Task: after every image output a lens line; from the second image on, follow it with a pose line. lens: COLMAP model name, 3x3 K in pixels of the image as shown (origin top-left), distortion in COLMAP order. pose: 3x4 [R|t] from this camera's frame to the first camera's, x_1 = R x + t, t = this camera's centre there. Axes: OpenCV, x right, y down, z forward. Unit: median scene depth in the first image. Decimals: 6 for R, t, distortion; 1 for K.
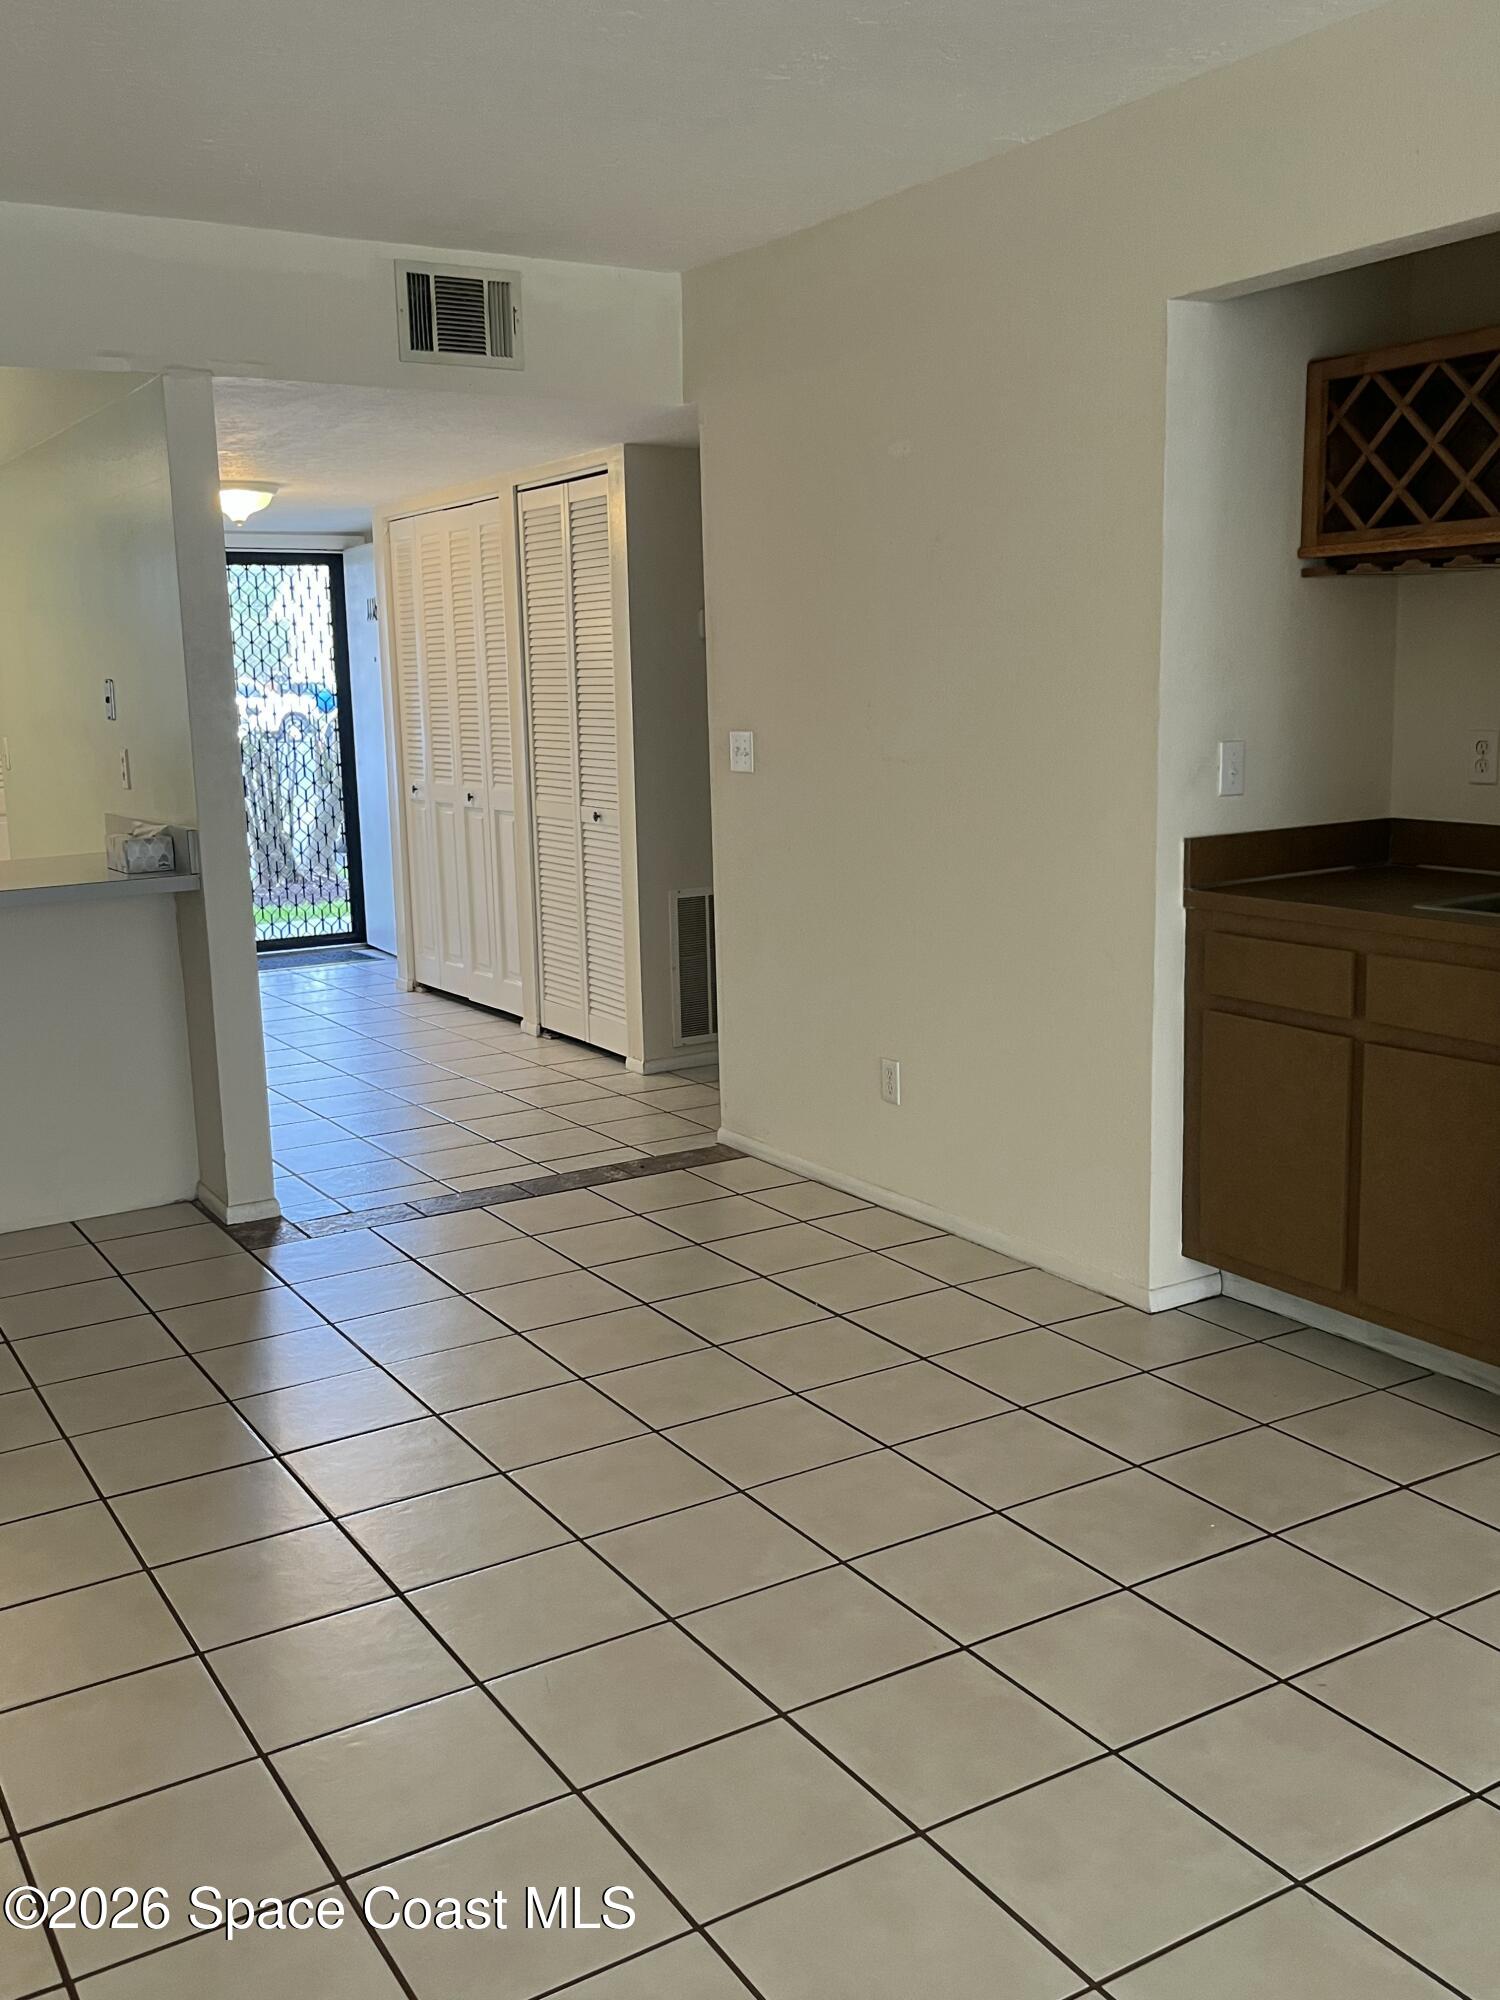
lens RADIAL K [[1864.1, 0, 751.1], [0, 1864.1, 1000.7], [0, 0, 1]] dist [0.051731, 0.000000]
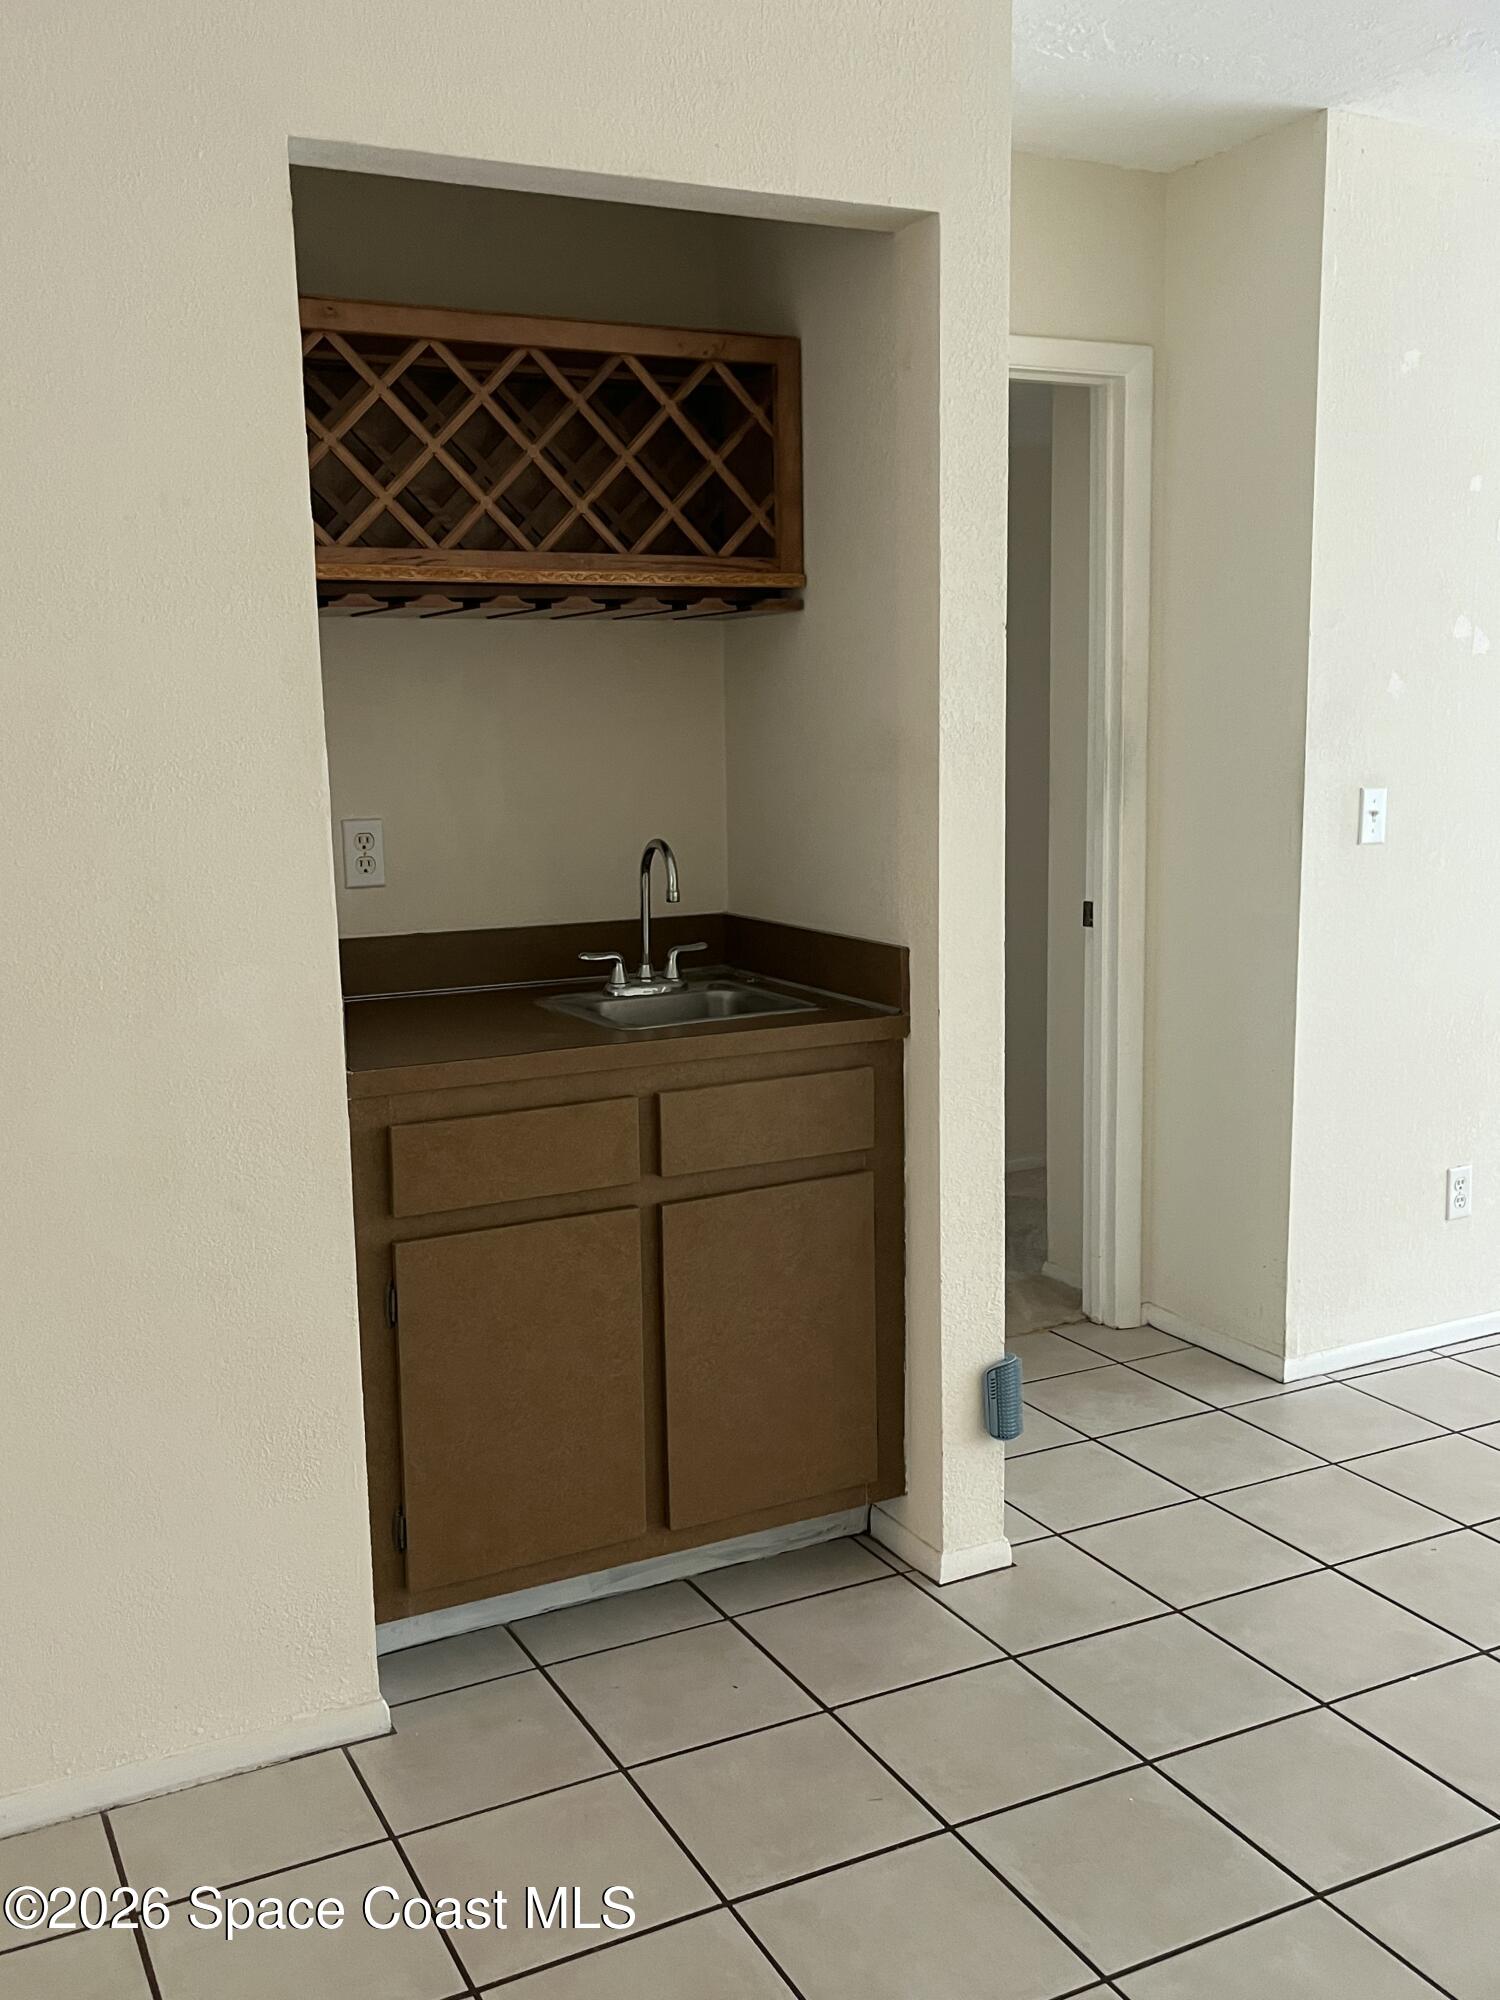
lens RADIAL K [[1864.1, 0, 758.8], [0, 1864.1, 992.7], [0, 0, 1]] dist [0.051731, 0.000000]
pose [[0.062528, -0.129856, 0.989559, -0.426848], [0.182745, 0.976227, 0.116559, -0.146735], [-0.981170, 0.173549, 0.084772, 0.865058]]
